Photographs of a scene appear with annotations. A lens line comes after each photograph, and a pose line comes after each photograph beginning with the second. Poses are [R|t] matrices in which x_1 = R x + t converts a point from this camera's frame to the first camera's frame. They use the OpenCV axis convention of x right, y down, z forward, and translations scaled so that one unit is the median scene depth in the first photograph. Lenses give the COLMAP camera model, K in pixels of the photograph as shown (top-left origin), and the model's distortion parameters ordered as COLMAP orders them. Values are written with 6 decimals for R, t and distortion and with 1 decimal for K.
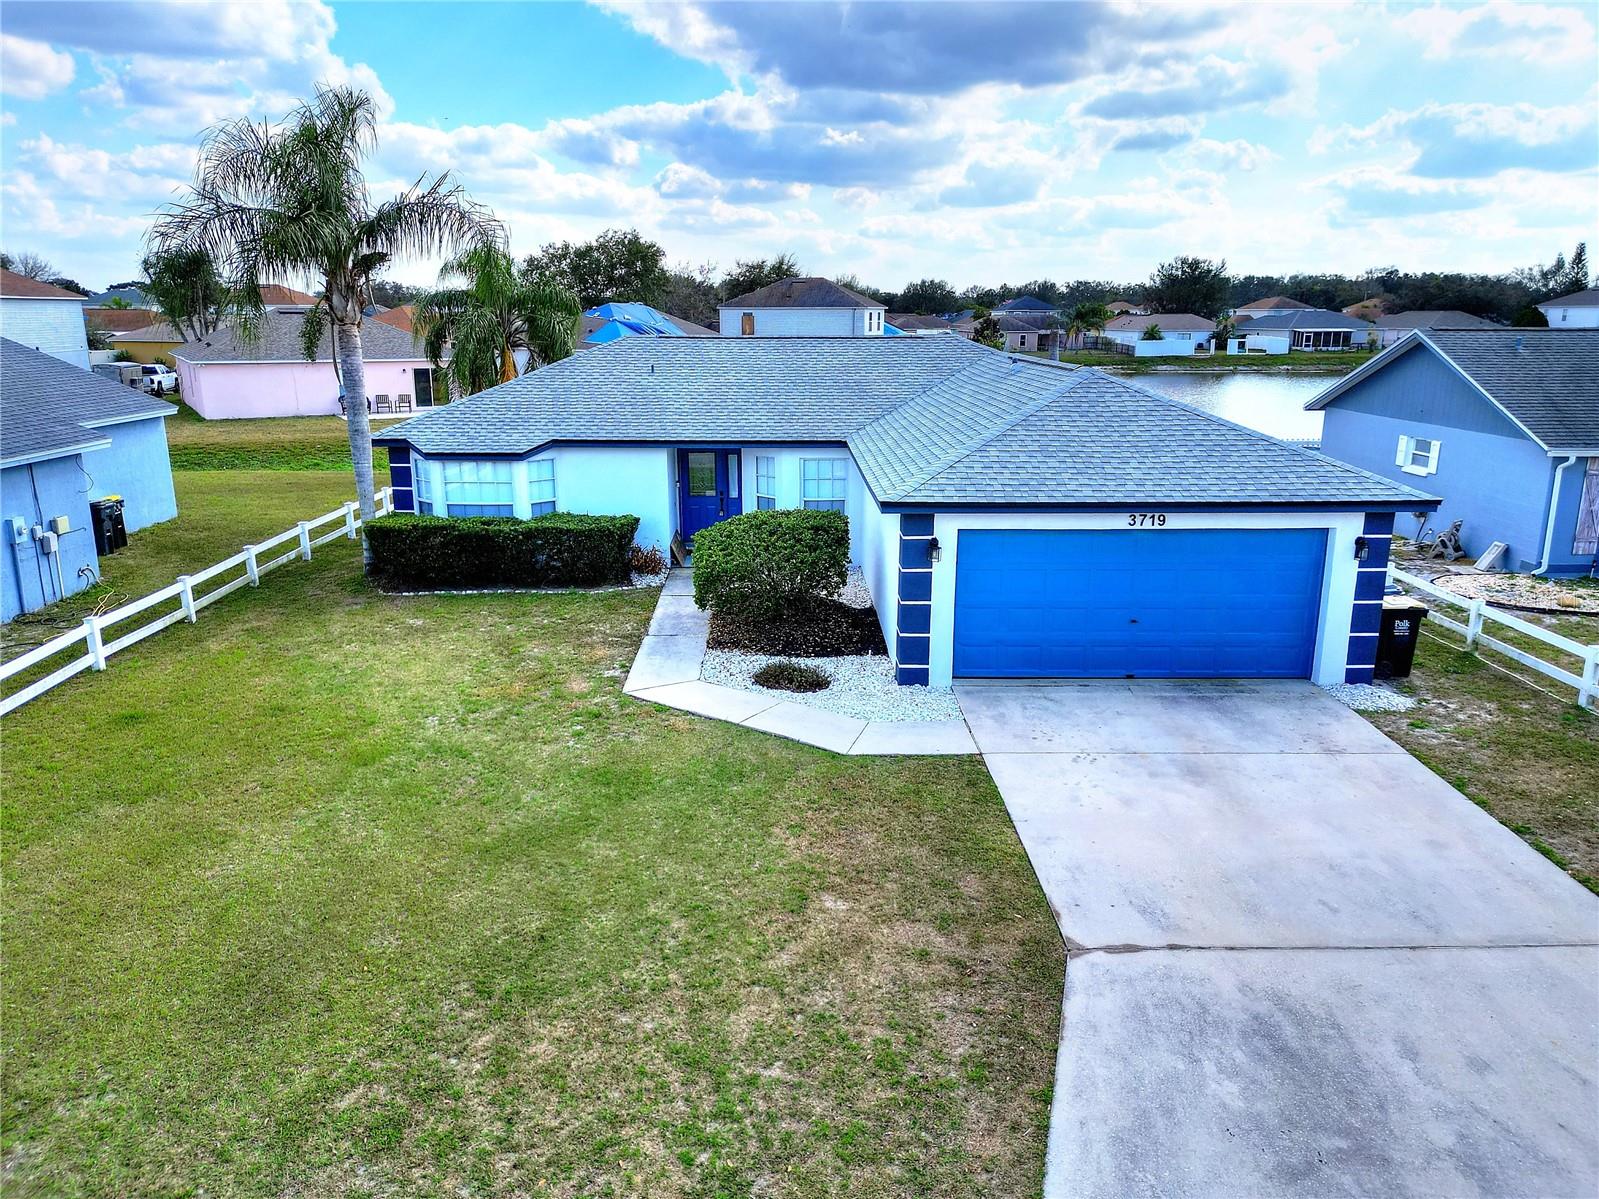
lens RADIAL K [[1111.2, 0, 798.7], [0, 1111.2, 595.5], [0, 0, 1]] dist [0.060866, -0.057728]
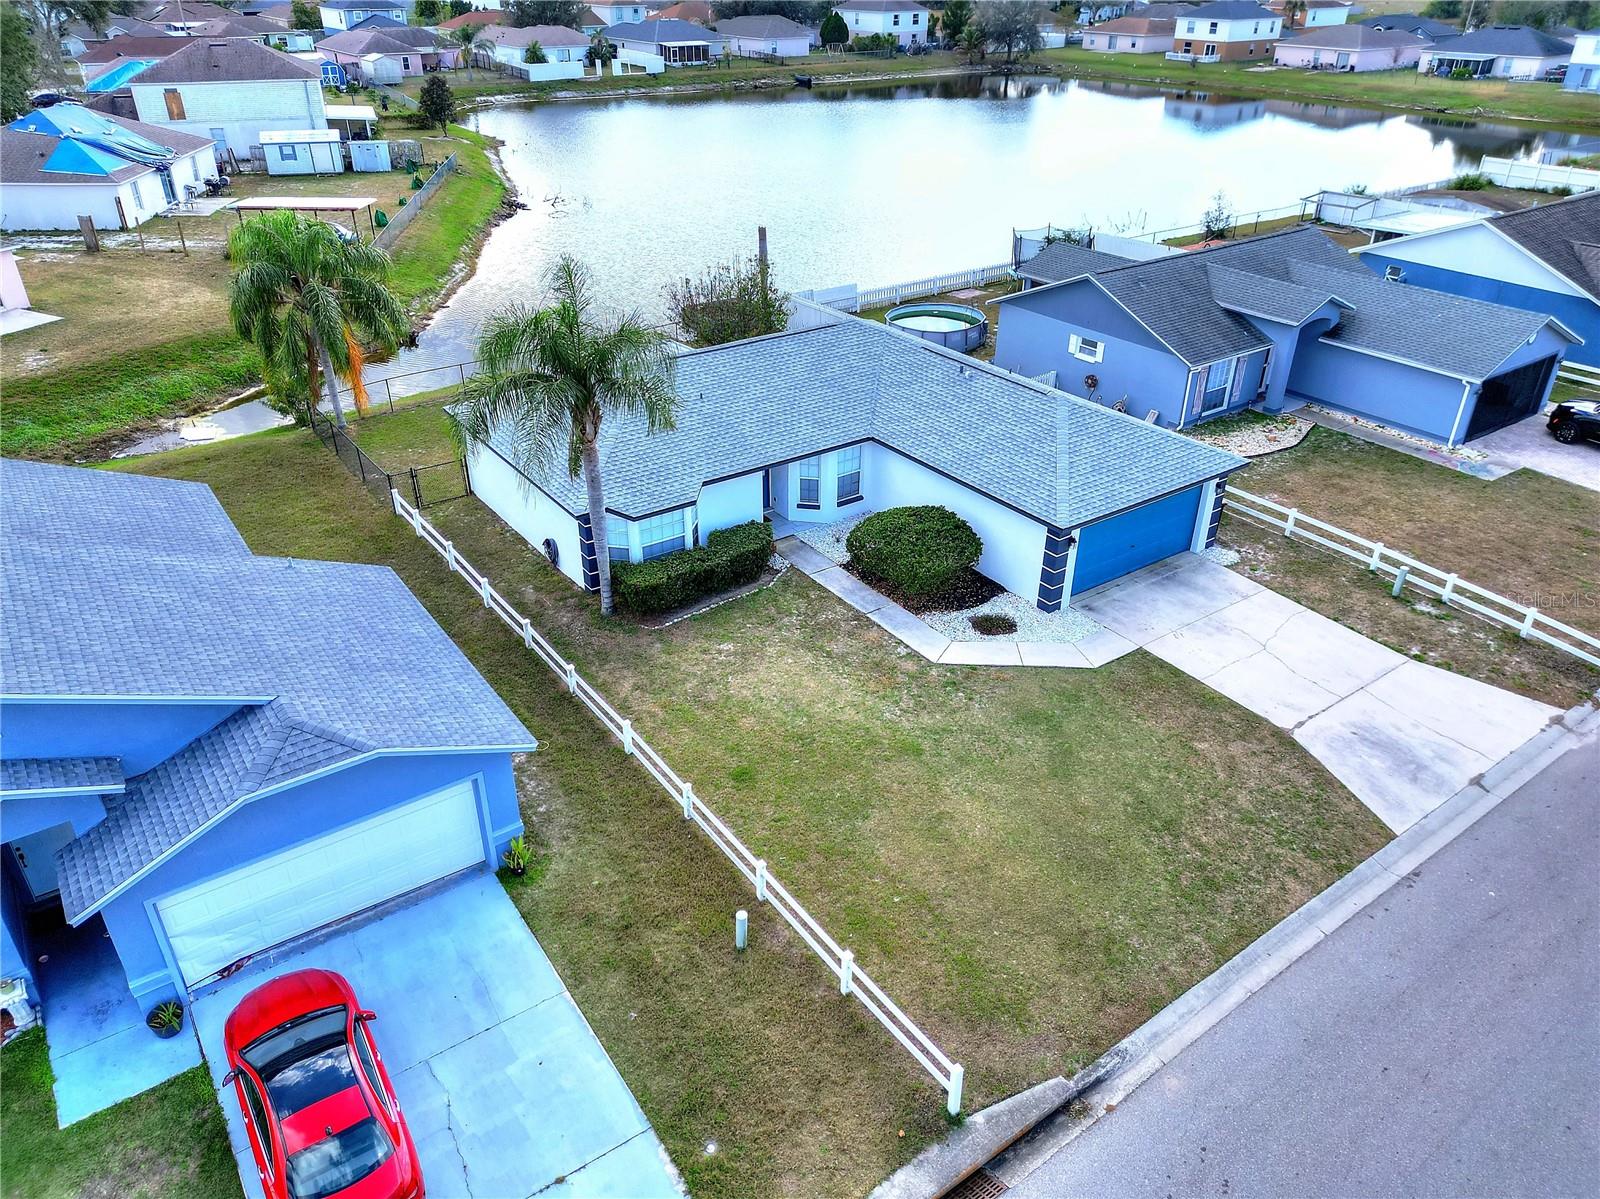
lens RADIAL K [[1111.9, 0, 787.8], [0, 1111.9, 593.1], [0, 0, 1]] dist [0.060866, -0.057728]
pose [[0.830022, -0.277174, 0.483982, -1.345048], [0.136346, 0.942280, 0.305807, -0.669730], [-0.540808, -0.187837, 0.819905, -0.319734]]
